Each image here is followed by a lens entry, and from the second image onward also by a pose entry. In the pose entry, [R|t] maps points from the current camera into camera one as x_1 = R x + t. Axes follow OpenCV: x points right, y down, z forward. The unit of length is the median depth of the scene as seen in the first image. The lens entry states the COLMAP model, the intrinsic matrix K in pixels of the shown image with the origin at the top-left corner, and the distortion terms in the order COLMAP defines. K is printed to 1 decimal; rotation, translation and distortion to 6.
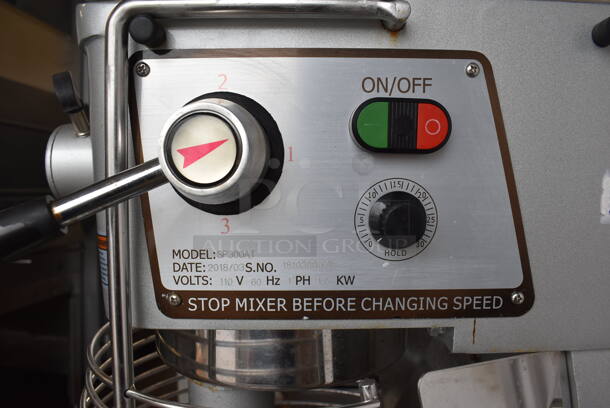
lens RADIAL K [[470.7, 0, 302.9], [0, 470.7, 200.6], [0, 0, 1]] dist [-0.101278, 0.018968]
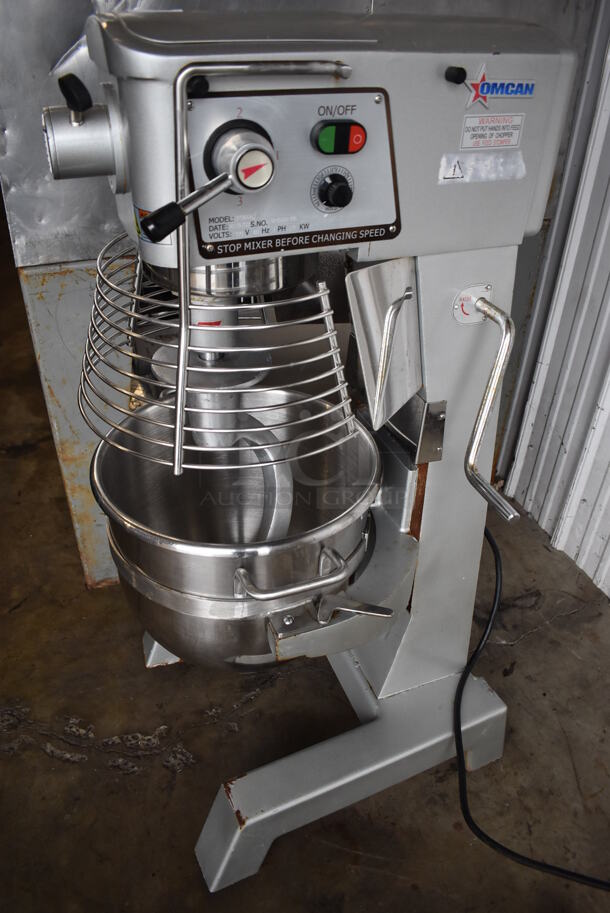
lens RADIAL K [[704.5, 0, 304.7], [0, 704.5, 458.1], [0, 0, 1]] dist [-0.101278, 0.018968]
pose [[0.925915, -0.197962, 0.321703, -0.915188], [-0.006376, 0.843357, 0.537315, -0.498058], [-0.377679, -0.499559, 0.779615, -1.460588]]
